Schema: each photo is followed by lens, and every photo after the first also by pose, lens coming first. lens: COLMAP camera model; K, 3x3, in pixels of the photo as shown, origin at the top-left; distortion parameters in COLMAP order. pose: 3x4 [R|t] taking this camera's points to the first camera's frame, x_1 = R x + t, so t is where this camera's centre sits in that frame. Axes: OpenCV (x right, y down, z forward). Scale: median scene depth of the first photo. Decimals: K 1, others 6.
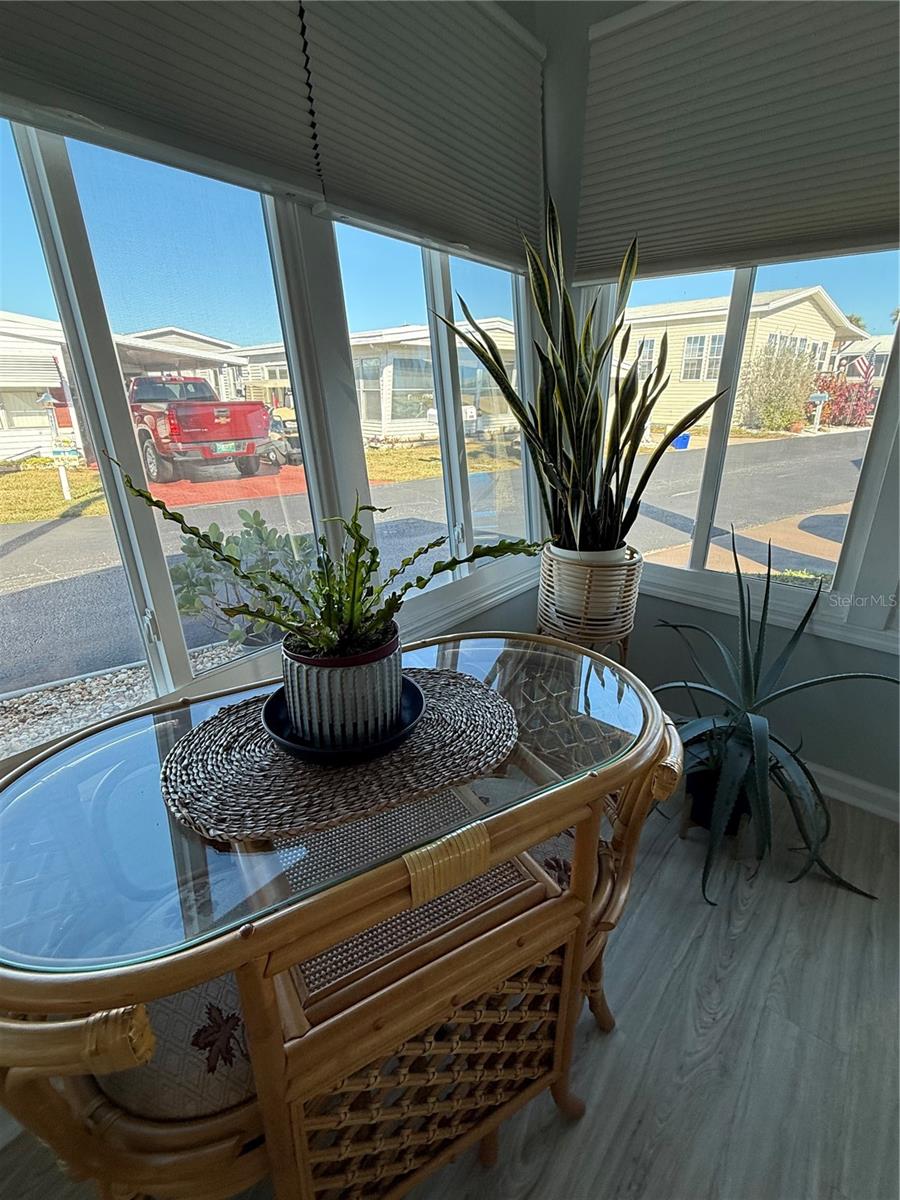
lens RADIAL K [[560.7, 0, 452.4], [0, 560.7, 598.6], [0, 0, 1]] dist [0.000502, 0.000334]
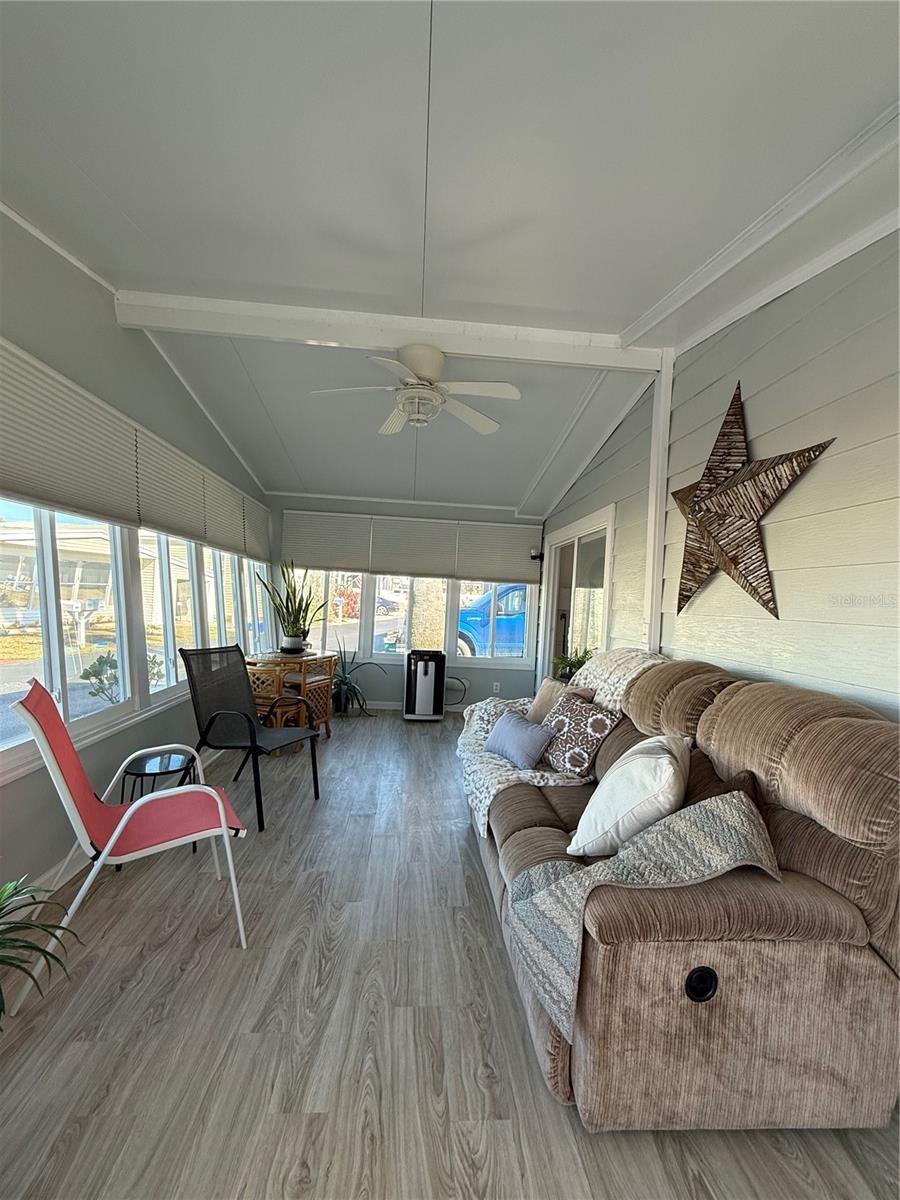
lens RADIAL K [[533.5, 0, 450.0], [0, 533.5, 600.0], [0, 0, 1]] dist [-0.000479, -0.000146]
pose [[0.723267, 0.034258, 0.689719, -0.176492], [0.195935, 0.947543, -0.252530, 0.088170], [-0.662189, 0.317787, 0.678614, -0.252579]]
